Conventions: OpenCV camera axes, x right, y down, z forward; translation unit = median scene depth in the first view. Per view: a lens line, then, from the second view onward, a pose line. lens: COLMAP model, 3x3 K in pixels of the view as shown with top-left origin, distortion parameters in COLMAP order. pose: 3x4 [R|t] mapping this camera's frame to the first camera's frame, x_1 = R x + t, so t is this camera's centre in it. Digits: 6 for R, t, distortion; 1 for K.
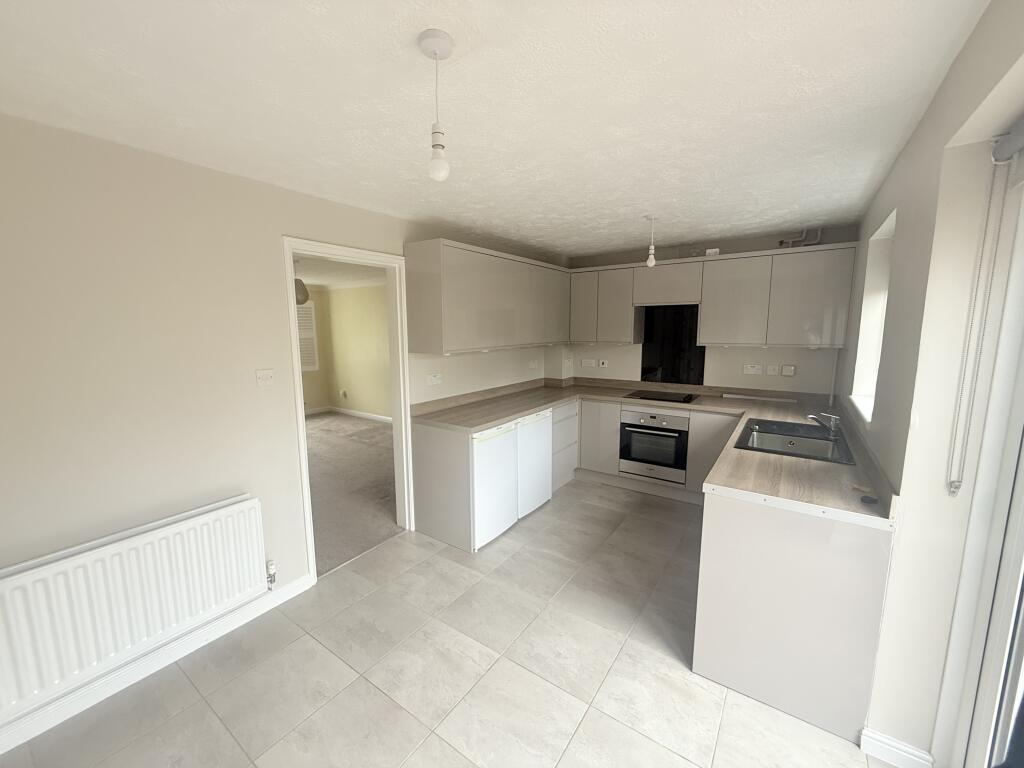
lens RADIAL K [[408.8, 0, 511.5], [0, 408.8, 384.1], [0, 0, 1]] dist [0.002502, -0.000015]
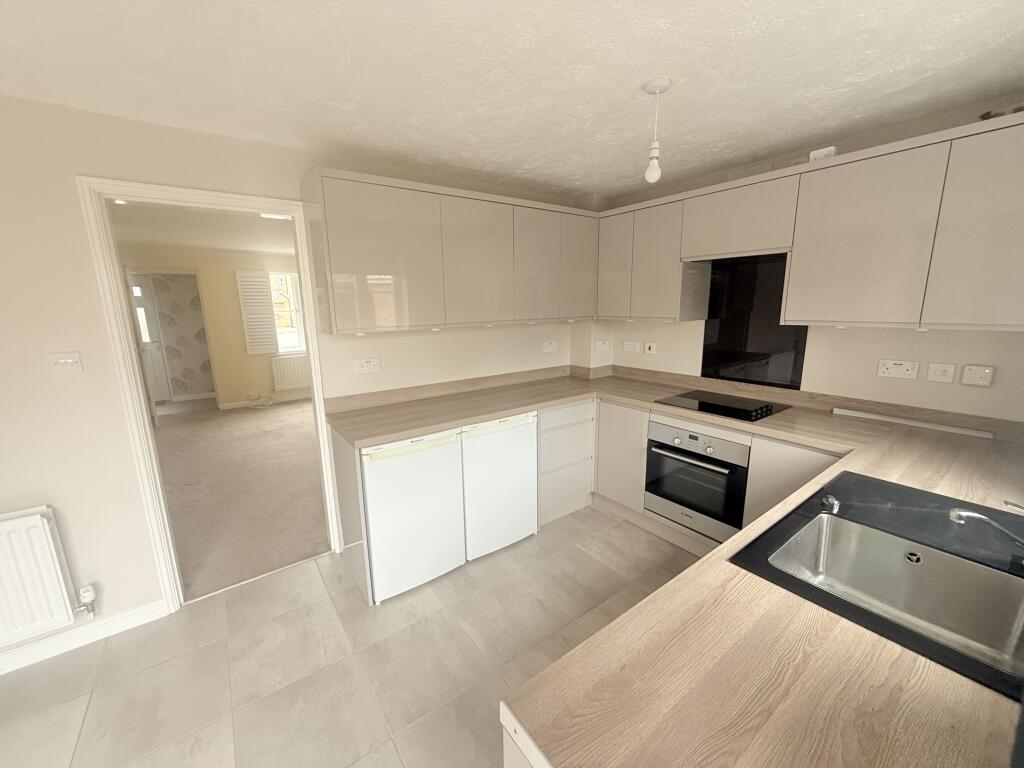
lens RADIAL K [[408.8, 0, 512.1], [0, 408.8, 383.9], [0, 0, 1]] dist [0.002502, -0.000015]
pose [[0.947048, 0.055485, -0.316262, 0.271171], [-0.035681, 0.997042, 0.068074, -0.034694], [0.319104, -0.053185, 0.946226, 0.308079]]
